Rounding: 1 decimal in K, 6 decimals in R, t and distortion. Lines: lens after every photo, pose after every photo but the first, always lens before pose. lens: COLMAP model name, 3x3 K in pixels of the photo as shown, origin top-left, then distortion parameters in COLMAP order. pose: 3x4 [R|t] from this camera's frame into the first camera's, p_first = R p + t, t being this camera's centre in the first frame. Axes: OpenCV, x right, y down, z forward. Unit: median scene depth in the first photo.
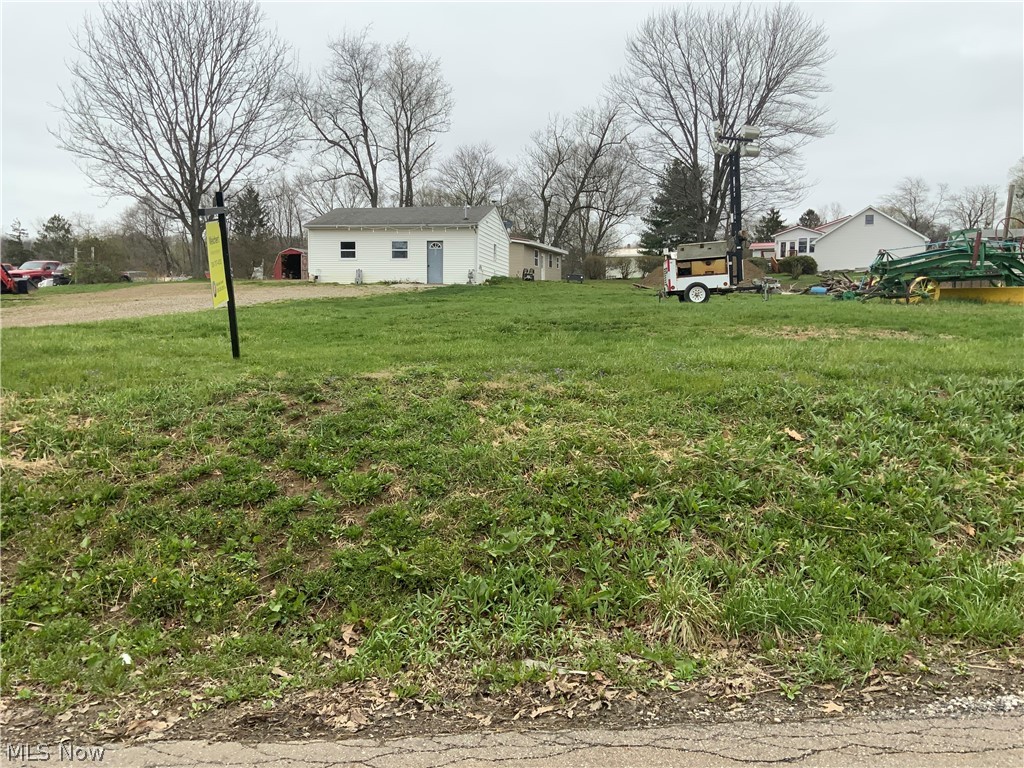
lens RADIAL K [[835.2, 0, 512.0], [0, 835.2, 384.0], [0, 0, 1]] dist [0.054746, -0.000228]
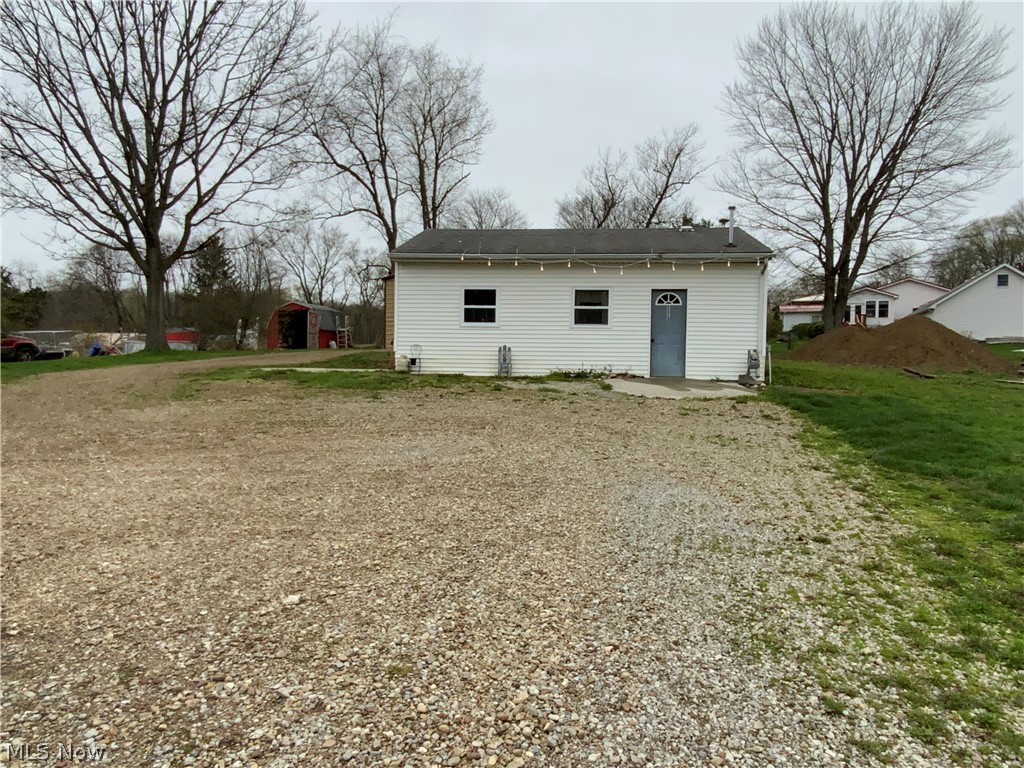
lens RADIAL K [[737.0, 0, 512.0], [0, 737.0, 384.0], [0, 0, 1]] dist [0.031214, -0.004909]
pose [[0.995545, 0.007257, 0.094005, -0.167736], [-0.001983, 0.998425, -0.056068, -0.070850], [-0.094264, 0.055632, 0.993992, 0.448522]]
